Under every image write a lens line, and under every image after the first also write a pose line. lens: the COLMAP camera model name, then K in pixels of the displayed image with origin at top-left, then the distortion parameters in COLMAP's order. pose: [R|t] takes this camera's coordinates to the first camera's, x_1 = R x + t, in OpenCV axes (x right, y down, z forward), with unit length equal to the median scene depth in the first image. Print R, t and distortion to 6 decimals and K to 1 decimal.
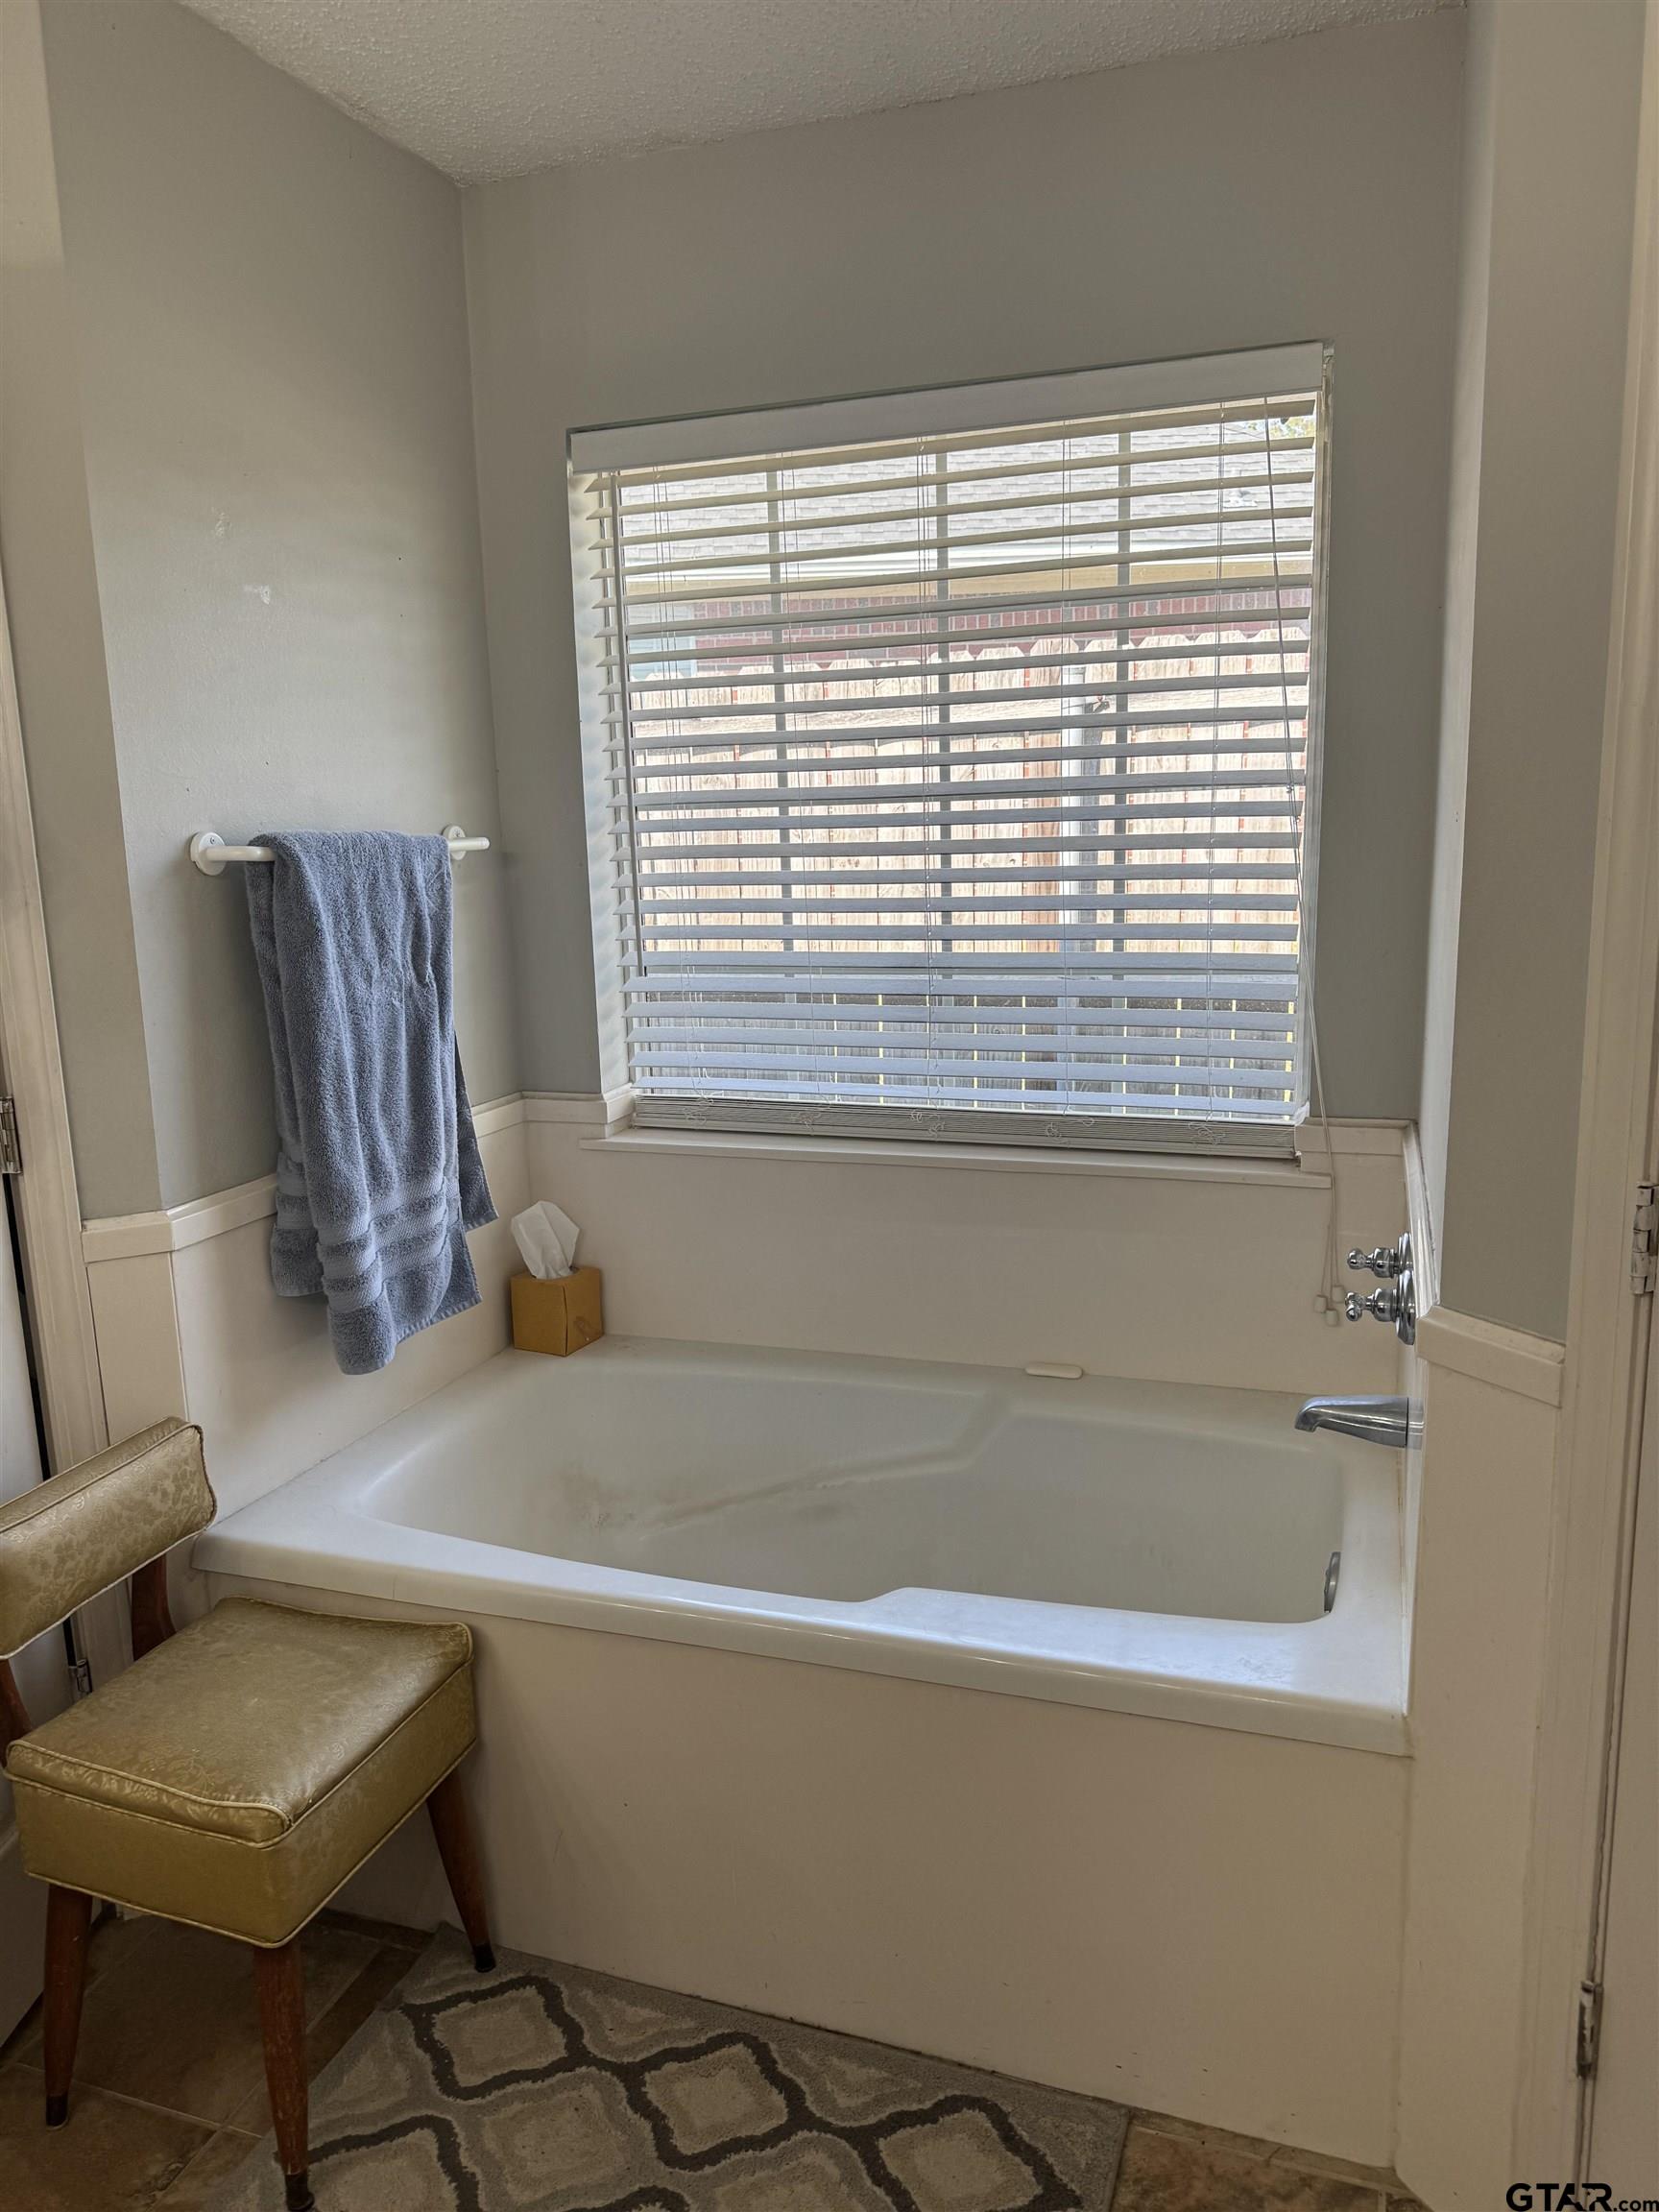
lens RADIAL K [[1573.7, 0, 816.7], [0, 1573.7, 1094.4], [0, 0, 1]] dist [0.053318, -0.070289]
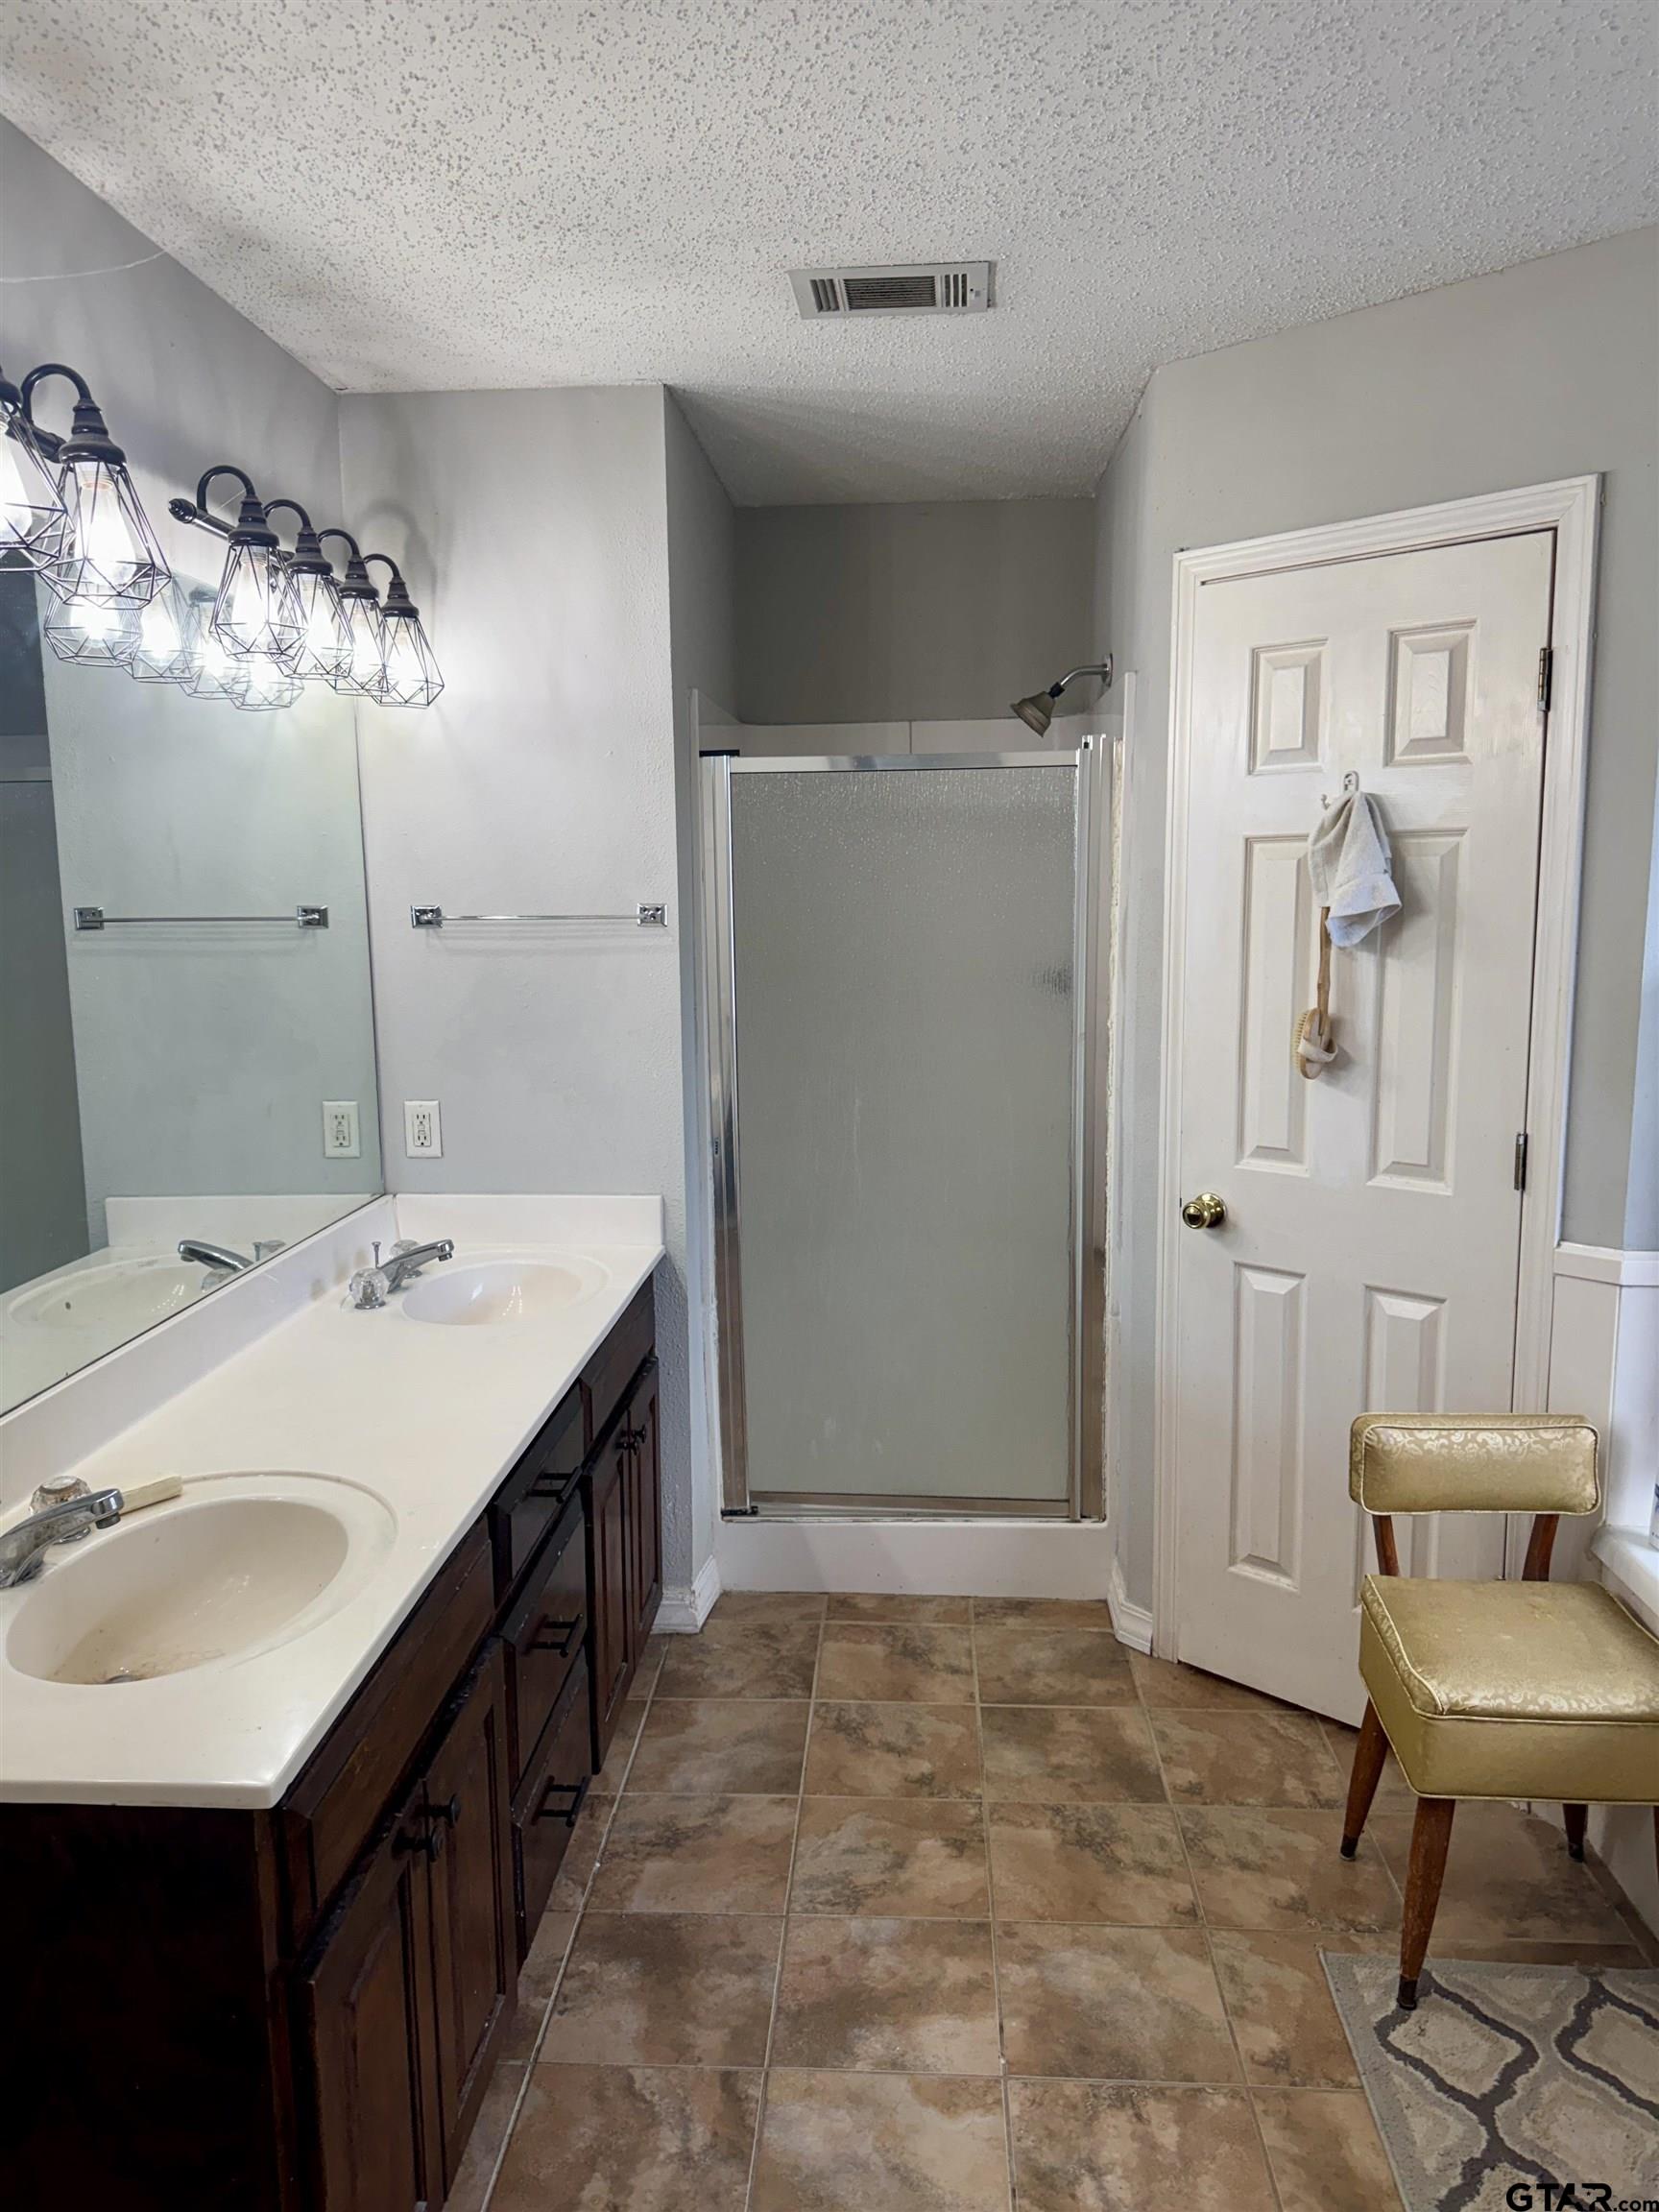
lens RADIAL K [[1573.7, 0, 810.0], [0, 1573.7, 1099.0], [0, 0, 1]] dist [0.053318, -0.070289]
pose [[0.253127, 0.169482, -0.952472, 0.598469], [-0.177947, 0.975894, 0.126359, -0.087120], [0.950927, 0.137505, 0.277184, 0.071017]]
